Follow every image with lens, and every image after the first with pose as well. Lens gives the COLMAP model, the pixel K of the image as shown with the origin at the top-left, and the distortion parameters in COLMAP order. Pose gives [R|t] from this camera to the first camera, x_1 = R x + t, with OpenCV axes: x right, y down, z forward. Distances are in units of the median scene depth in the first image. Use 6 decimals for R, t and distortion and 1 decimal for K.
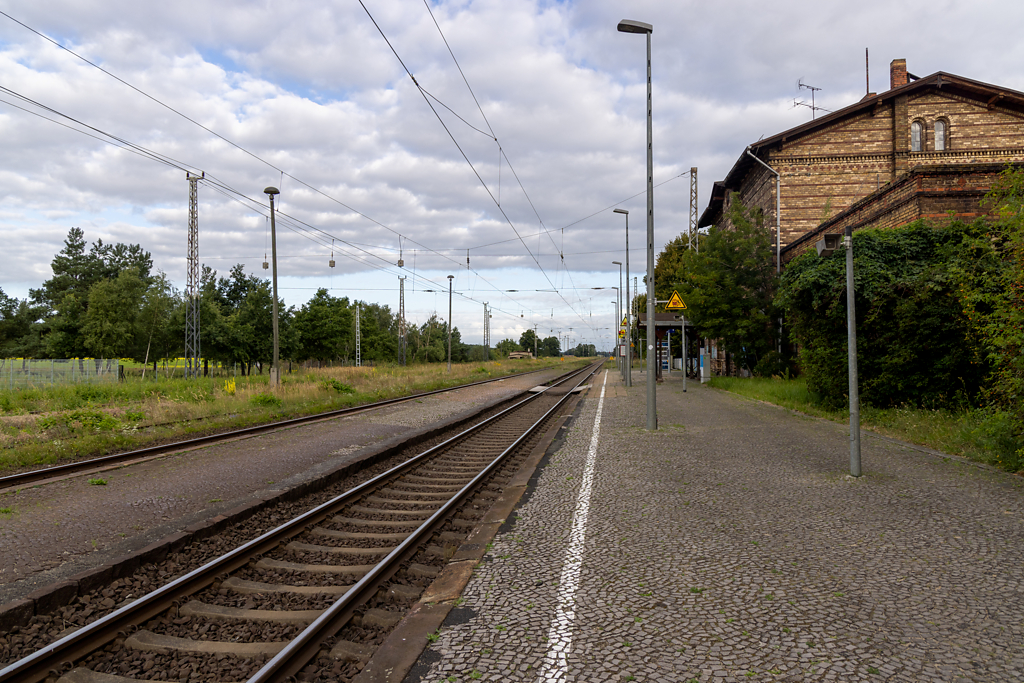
lens RADIAL K [[695.3, 0, 512.0], [0, 695.3, 341.5], [0, 0, 1]] dist [-0.001746, -0.000006]
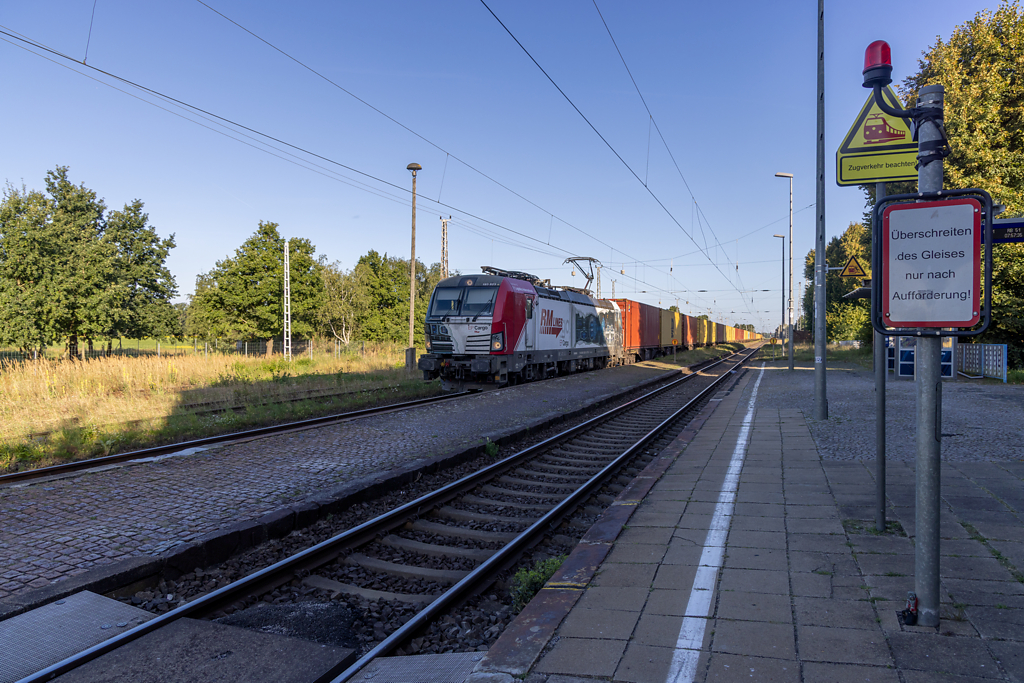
lens RADIAL K [[637.4, 0, 513.9], [0, 637.4, 389.1], [0, 0, 1]] dist [-0.049752, 0.000627]
pose [[0.971272, 0.032803, -0.235699, 0.031118], [-0.007809, 0.994314, 0.106200, 0.004140], [0.237843, -0.101308, 0.966006, 0.207071]]
